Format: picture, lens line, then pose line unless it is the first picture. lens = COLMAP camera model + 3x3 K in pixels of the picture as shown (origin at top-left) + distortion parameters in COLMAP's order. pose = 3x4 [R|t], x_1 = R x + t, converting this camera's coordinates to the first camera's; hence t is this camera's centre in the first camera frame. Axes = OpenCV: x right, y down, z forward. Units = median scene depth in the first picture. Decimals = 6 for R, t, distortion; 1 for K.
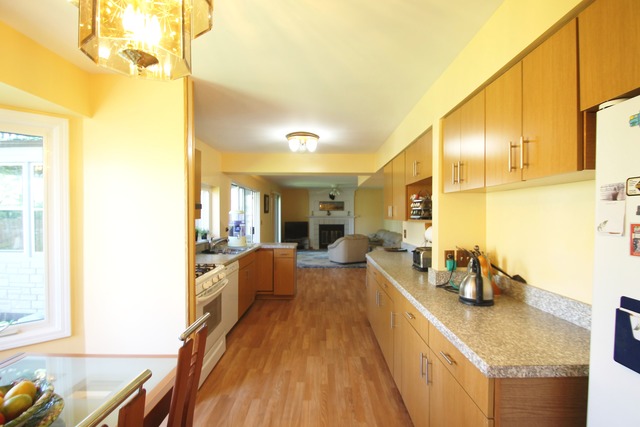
lens RADIAL K [[306.7, 0, 318.7], [0, 306.7, 215.0], [0, 0, 1]] dist [-0.015565, -0.003155]
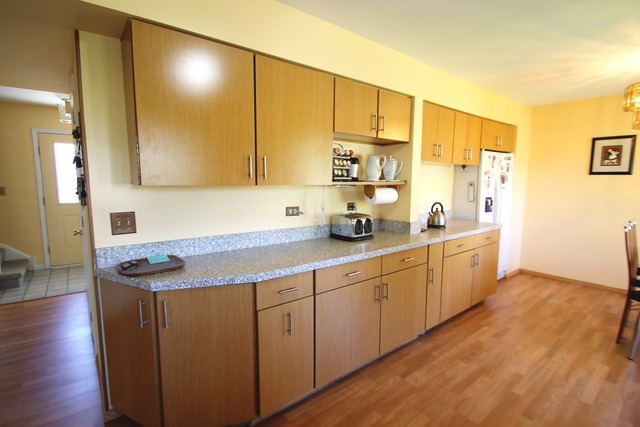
lens RADIAL K [[306.7, 0, 318.6], [0, 306.7, 213.9], [0, 0, 1]] dist [-0.015565, -0.003155]
pose [[-0.624485, -0.104102, 0.774068, -0.218480], [-0.003279, 0.991418, 0.130688, -0.008356], [-0.781030, 0.079074, -0.619467, 1.361150]]
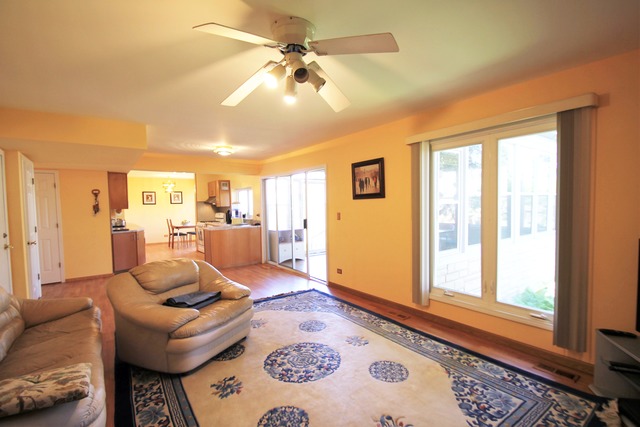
lens RADIAL K [[306.7, 0, 325.8], [0, 306.7, 215.5], [0, 0, 1]] dist [-0.015565, -0.003155]
pose [[-0.795789, 0.040377, -0.604227, 0.427500], [0.017014, 0.998872, 0.044341, -0.007329], [0.605335, 0.025006, -0.795578, 3.411430]]
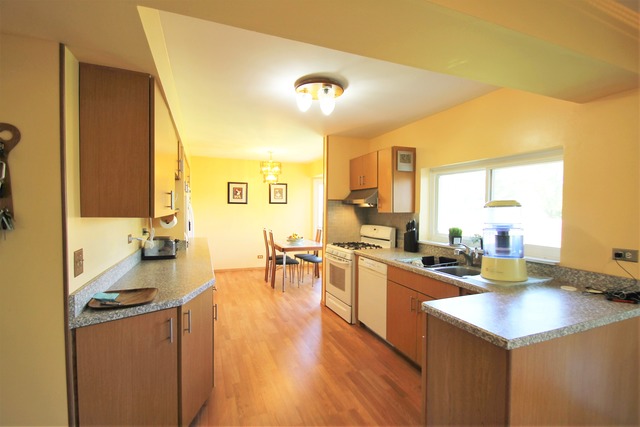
lens RADIAL K [[306.7, 0, 315.0], [0, 306.7, 214.1], [0, 0, 1]] dist [-0.015565, -0.003155]
pose [[-0.933037, -0.002624, -0.359772, 0.212155], [-0.012336, 0.999619, 0.024701, 0.000366], [0.359570, 0.027485, -0.932713, 1.809987]]
